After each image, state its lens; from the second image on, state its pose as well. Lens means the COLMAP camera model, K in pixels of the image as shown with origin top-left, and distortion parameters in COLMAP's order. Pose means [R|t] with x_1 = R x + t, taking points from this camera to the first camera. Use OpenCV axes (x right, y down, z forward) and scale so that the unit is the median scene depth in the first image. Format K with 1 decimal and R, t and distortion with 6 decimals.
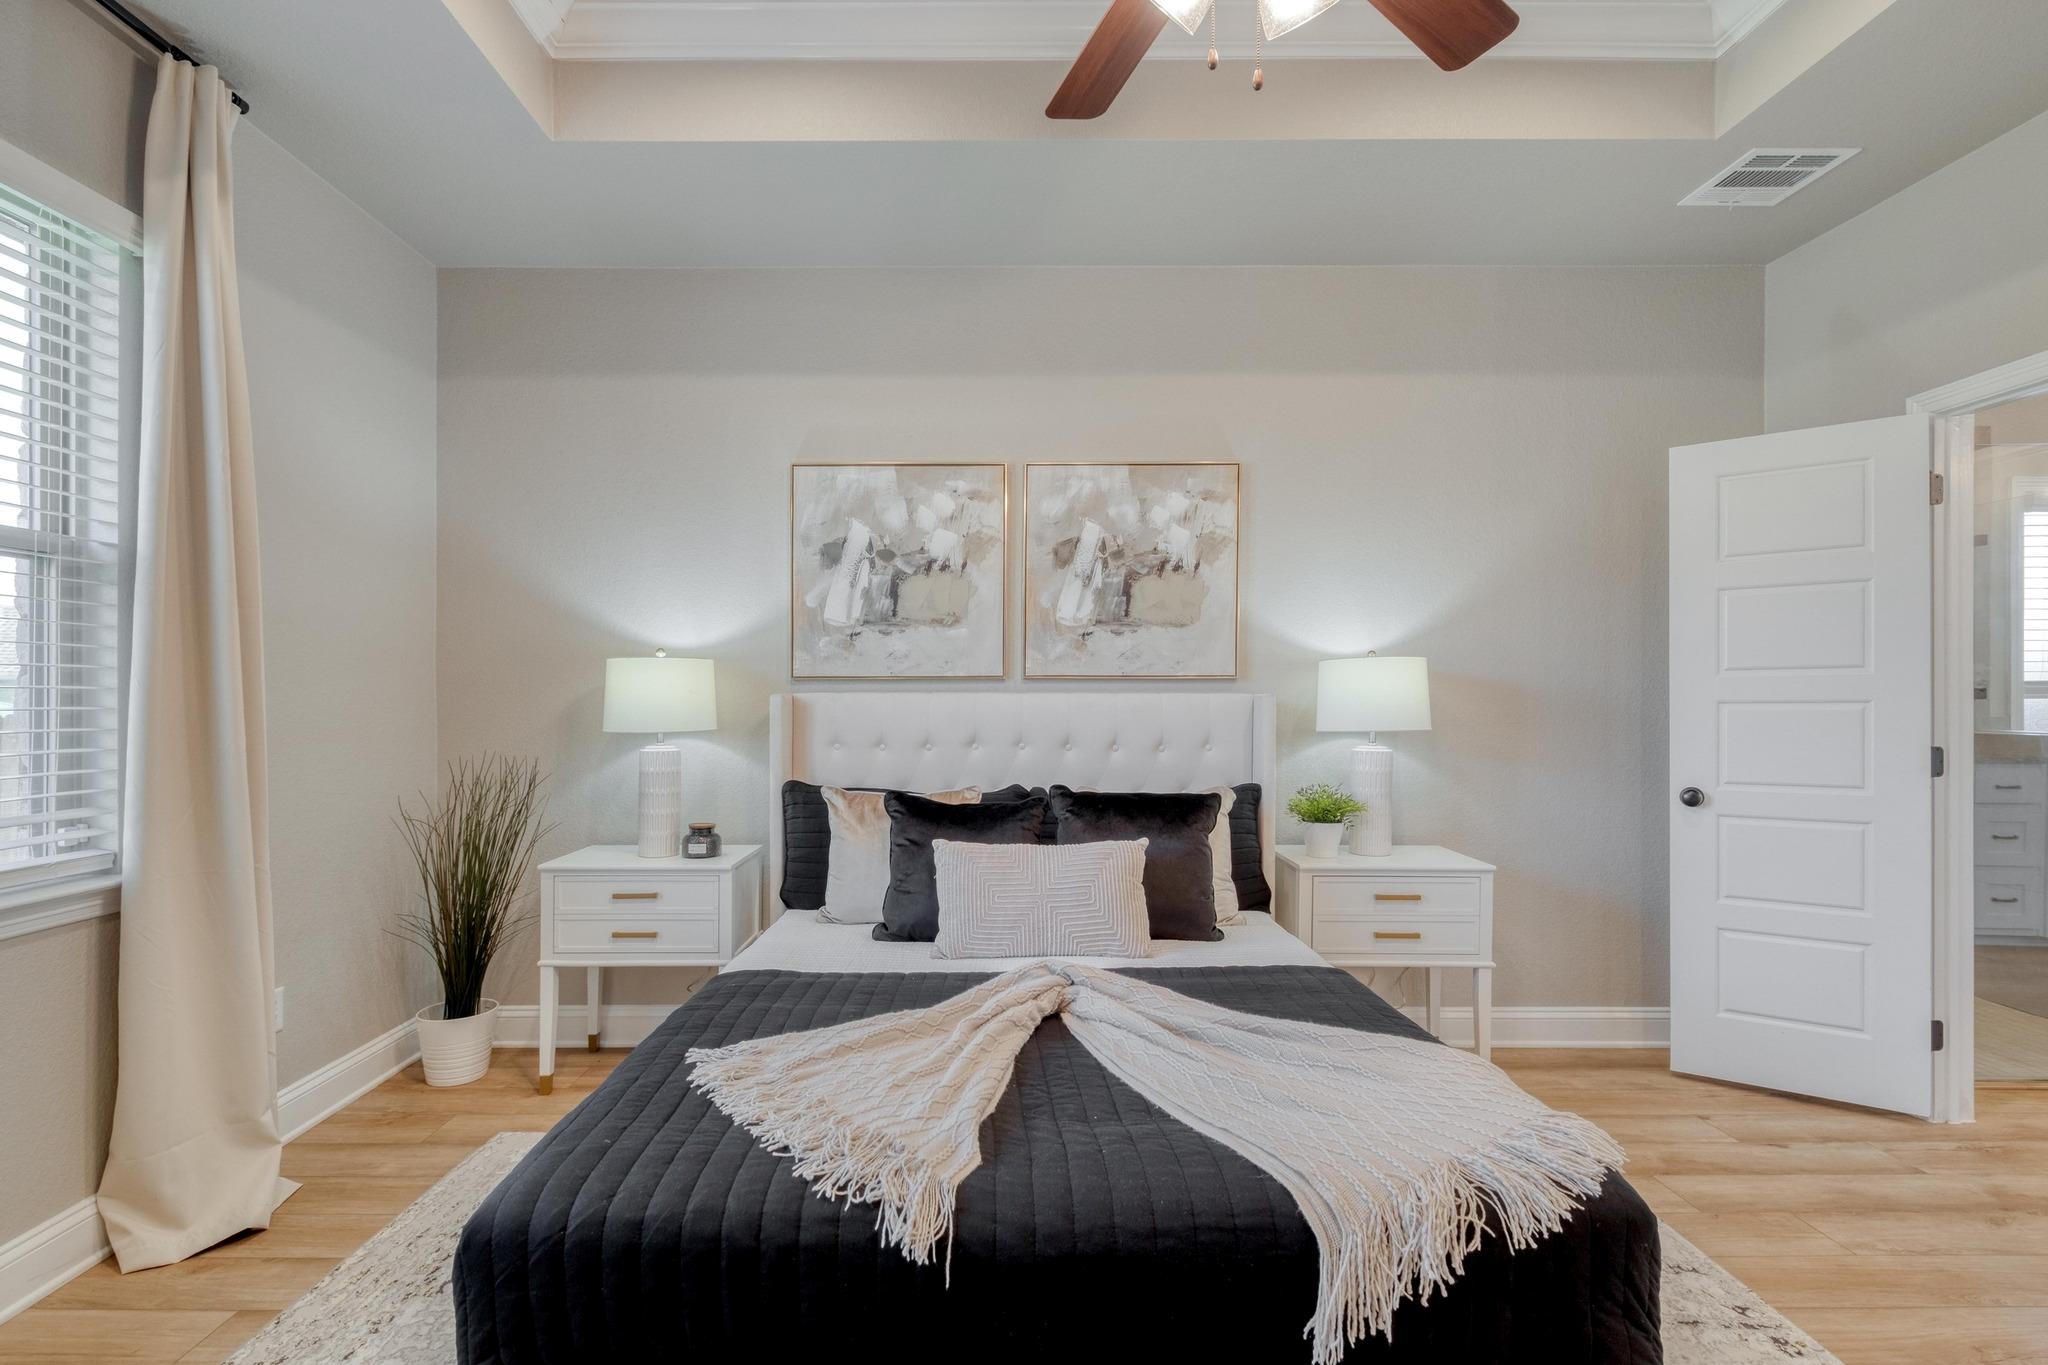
lens RADIAL K [[881.3, 0, 1026.1], [0, 881.3, 698.1], [0, 0, 1]] dist [0.007294, -0.005133]
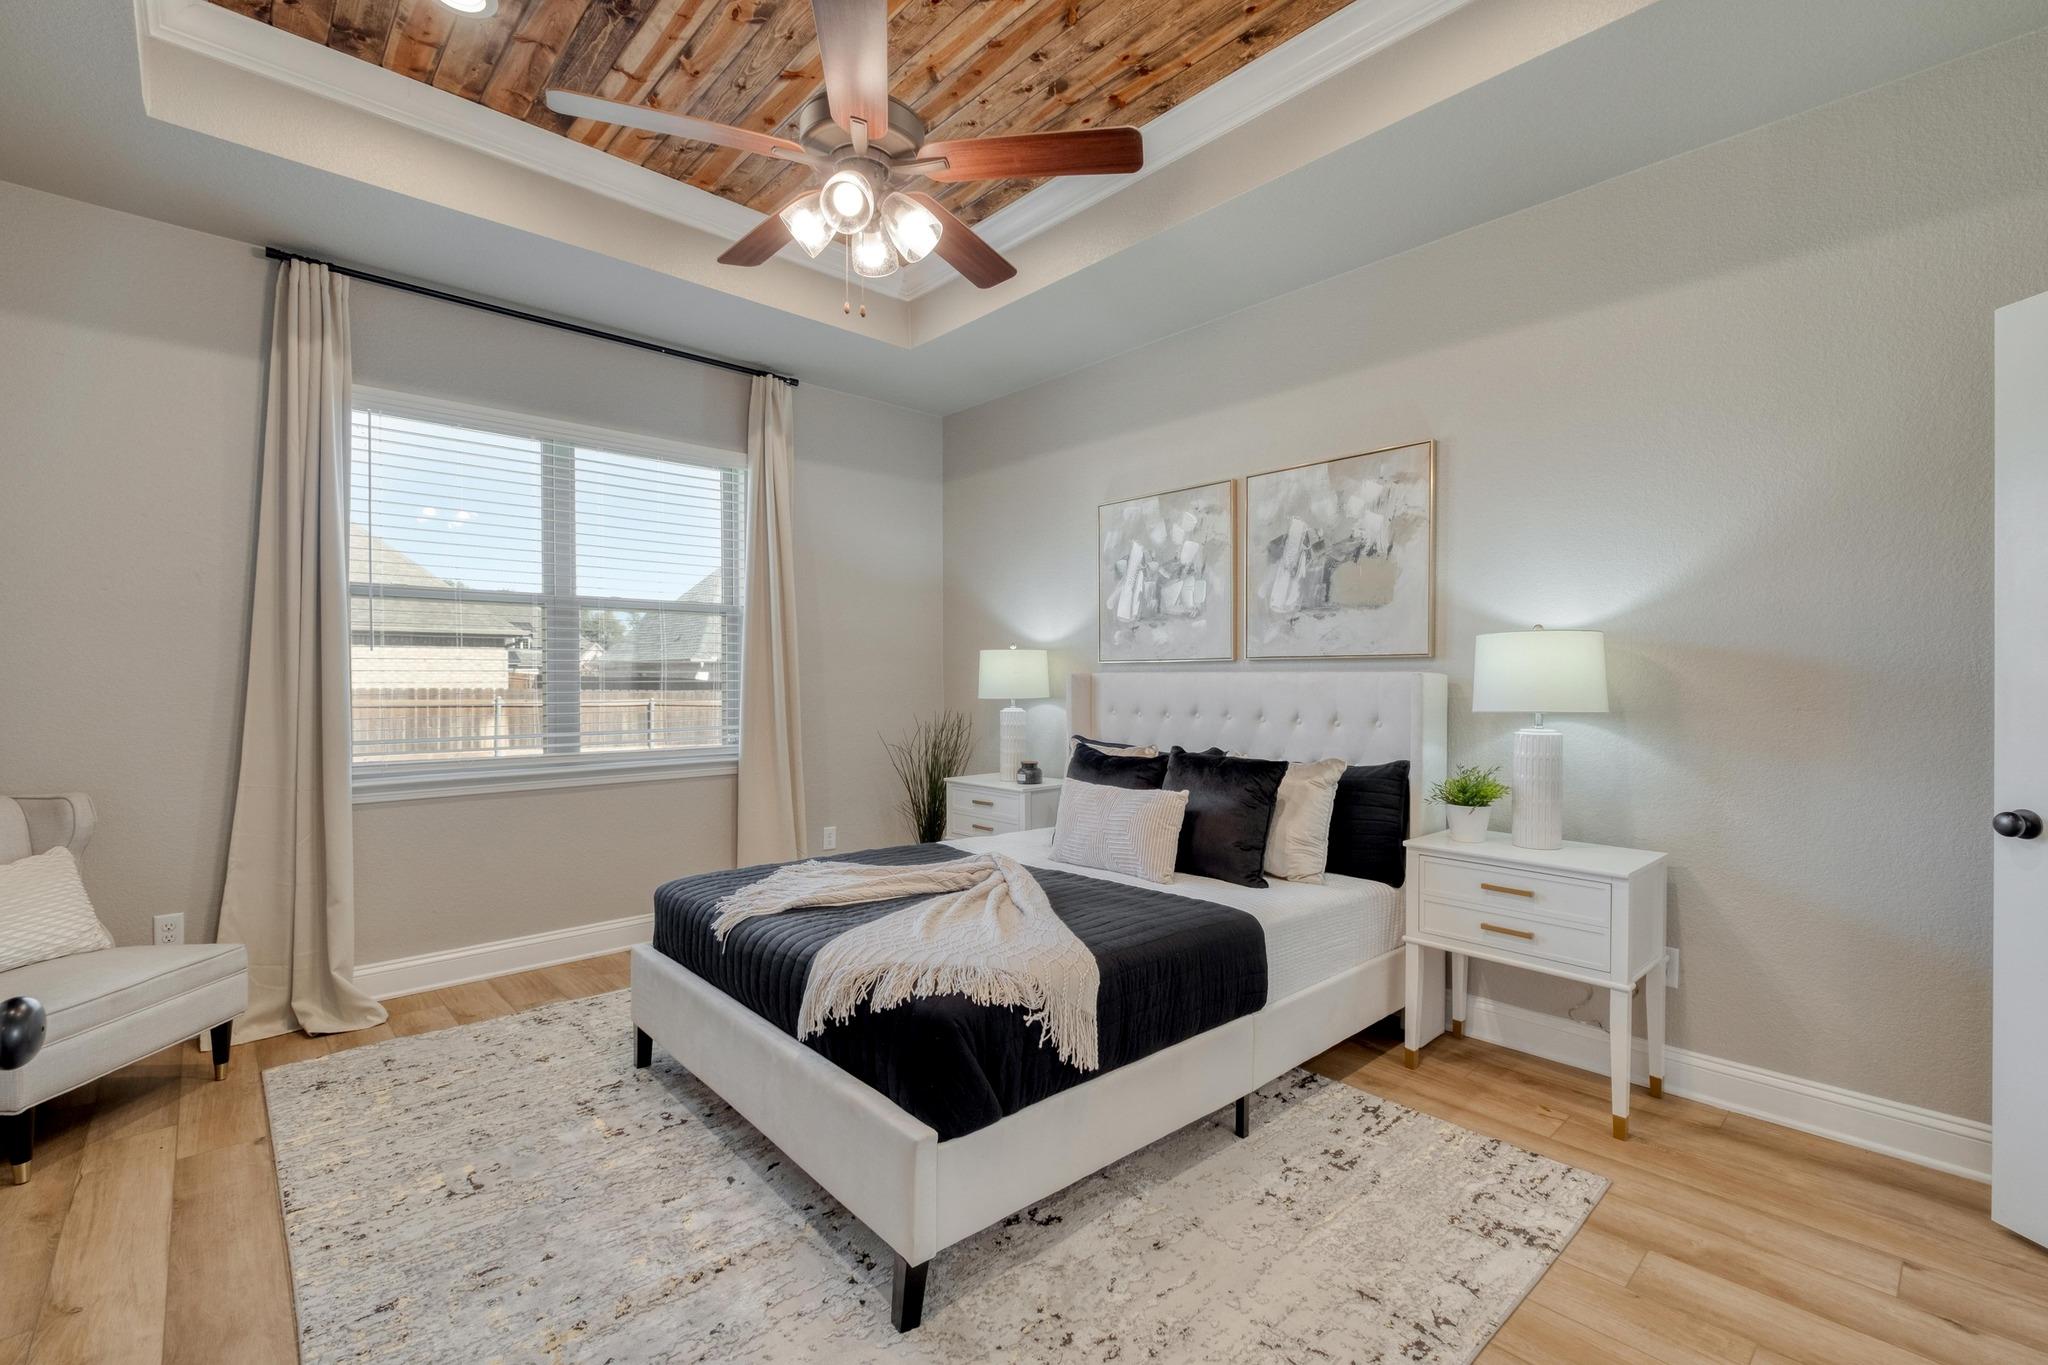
lens RADIAL K [[881.3, 0, 1071.3], [0, 881.3, 674.5], [0, 0, 1]] dist [0.007294, -0.005133]
pose [[0.703746, -0.002333, -0.710448, 0.667151], [0.001663, 0.999997, -0.001636, -0.001305], [0.710450, -0.000030, 0.703748, 0.008887]]
